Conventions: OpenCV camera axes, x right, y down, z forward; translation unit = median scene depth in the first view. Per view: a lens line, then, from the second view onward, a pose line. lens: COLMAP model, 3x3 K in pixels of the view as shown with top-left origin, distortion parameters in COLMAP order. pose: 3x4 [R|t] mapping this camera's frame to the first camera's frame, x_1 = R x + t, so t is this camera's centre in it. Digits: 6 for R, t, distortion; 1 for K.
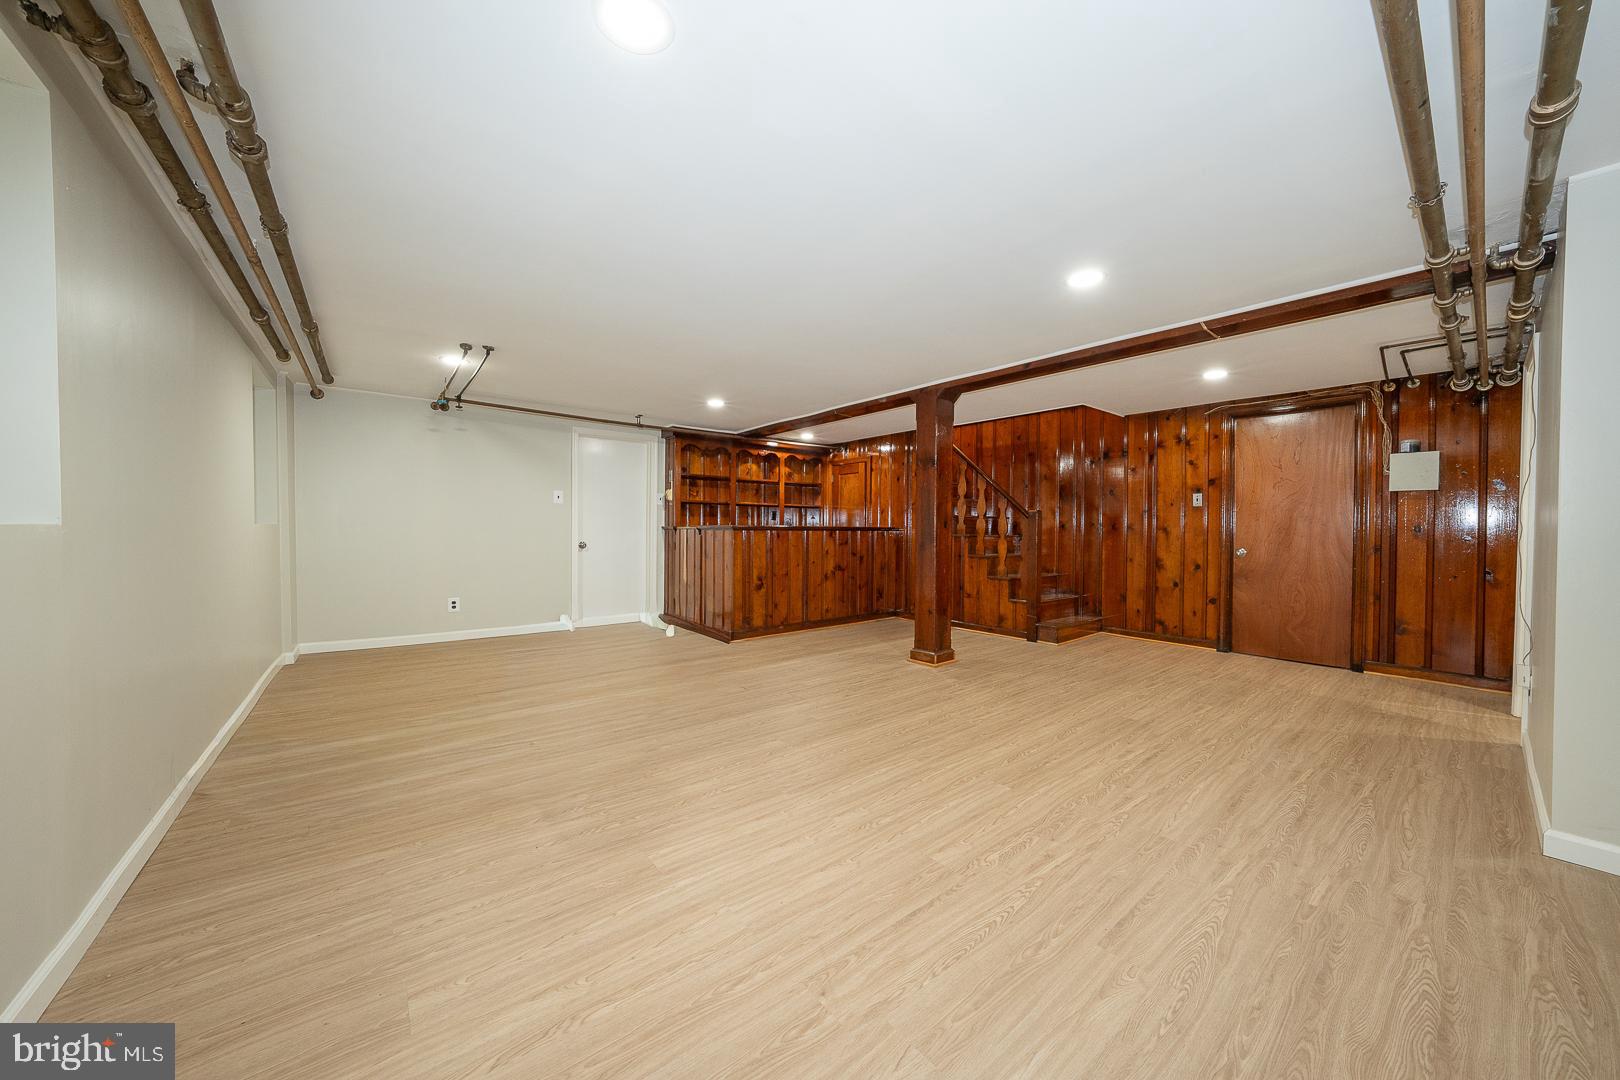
lens RADIAL K [[555.1, 0, 817.1], [0, 555.1, 540.9], [0, 0, 1]] dist [-0.003491, 0.002363]
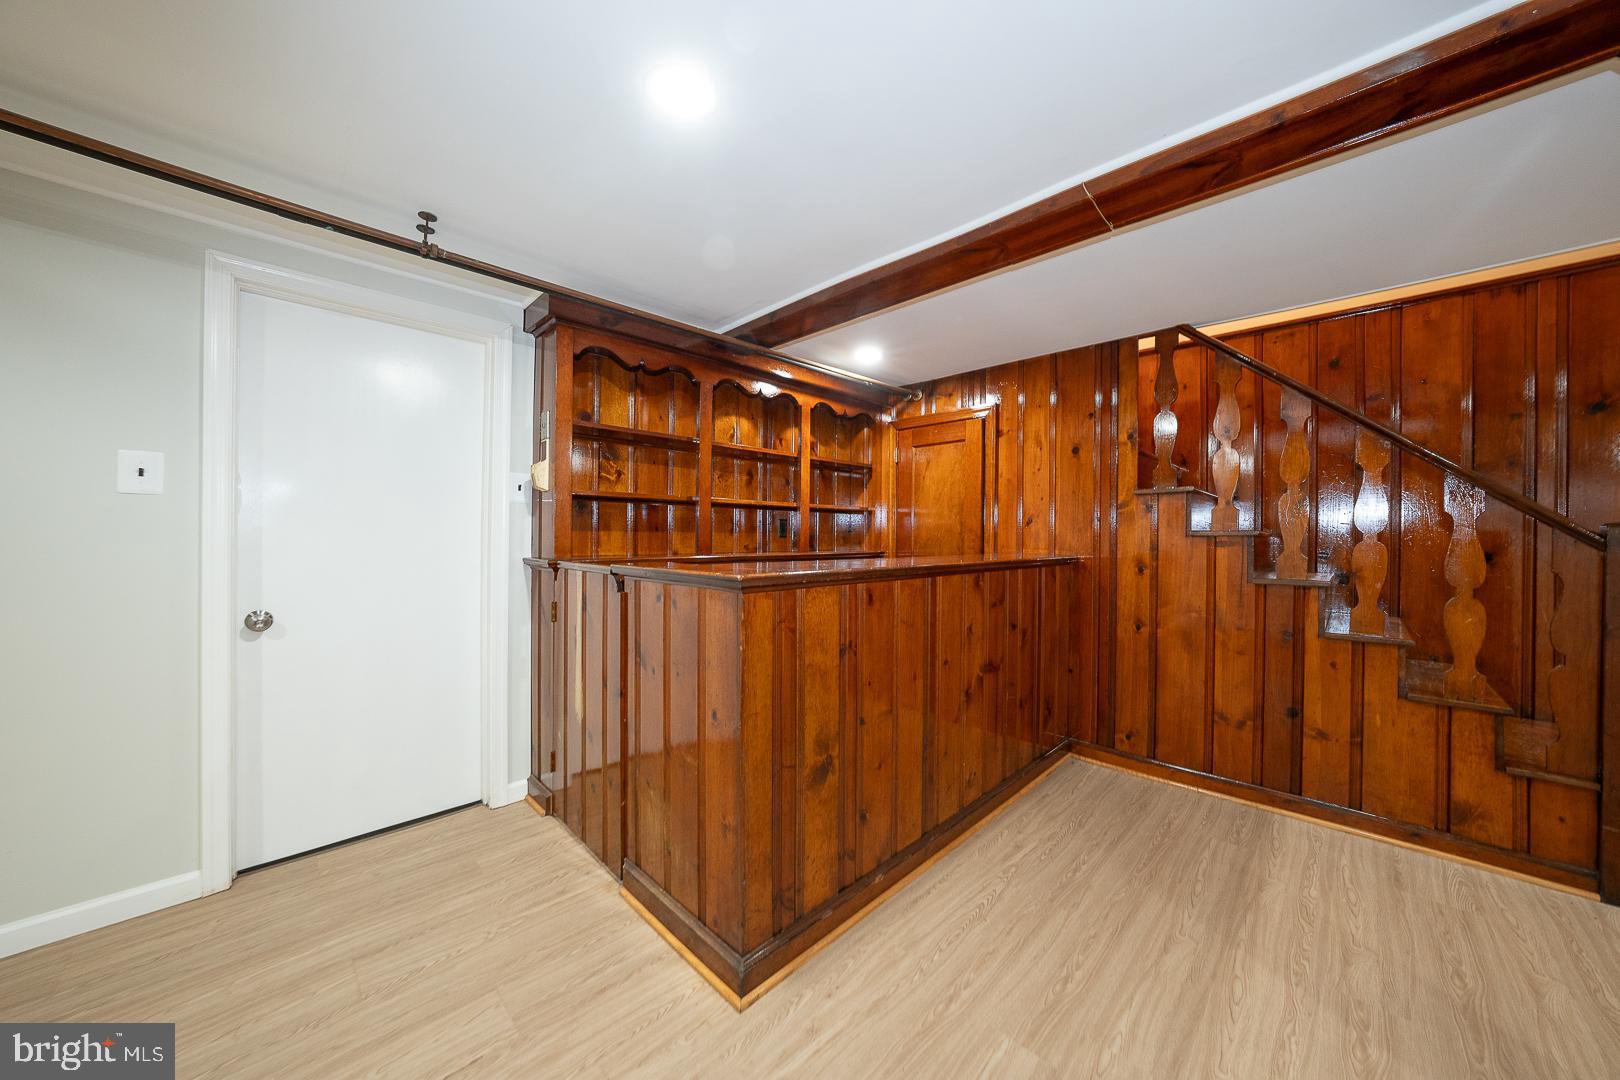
lens RADIAL K [[555.1, 0, 824.4], [0, 555.1, 535.0], [0, 0, 1]] dist [-0.003491, 0.002363]
pose [[0.992189, 0.000042, 0.124740, -0.122944], [0.001659, 0.999907, -0.013531, -0.037743], [-0.124729, 0.013632, 0.992097, 0.609571]]
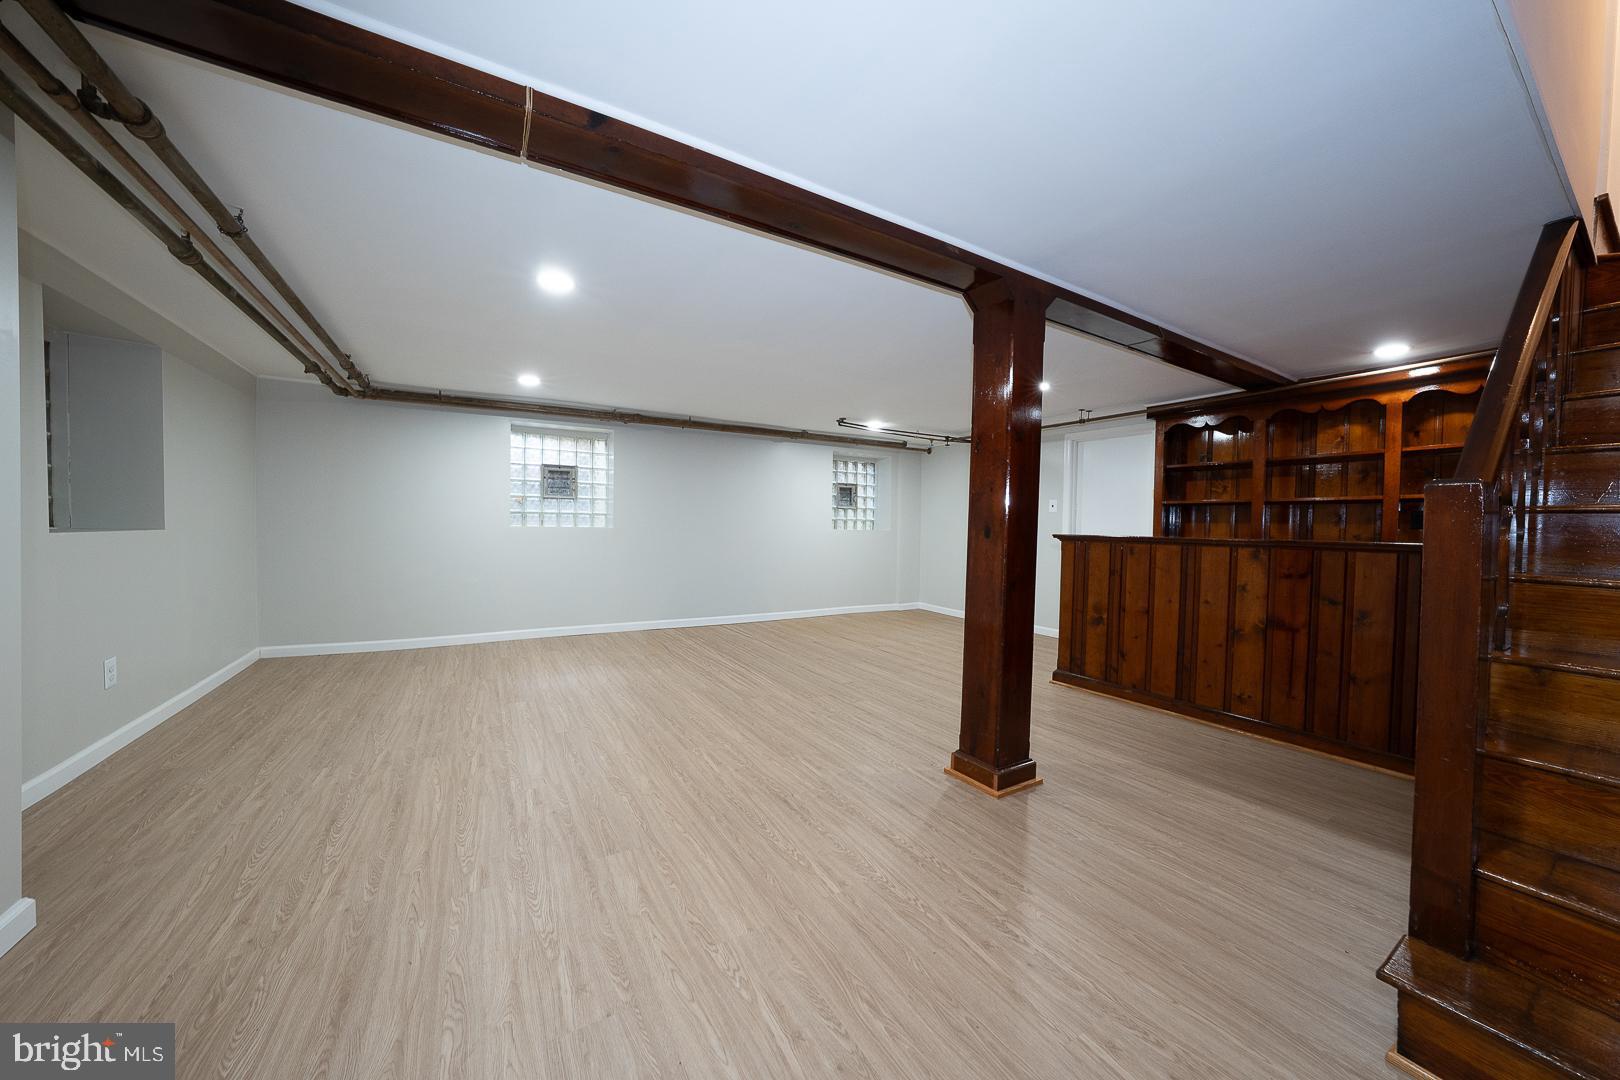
lens RADIAL K [[555.1, 0, 816.6], [0, 555.1, 536.6], [0, 0, 1]] dist [-0.003491, 0.002363]
pose [[-0.140860, 0.007685, -0.990000, 0.566687], [-0.036617, 0.999245, 0.012967, -0.018680], [0.989352, 0.038078, -0.140472, 0.648216]]
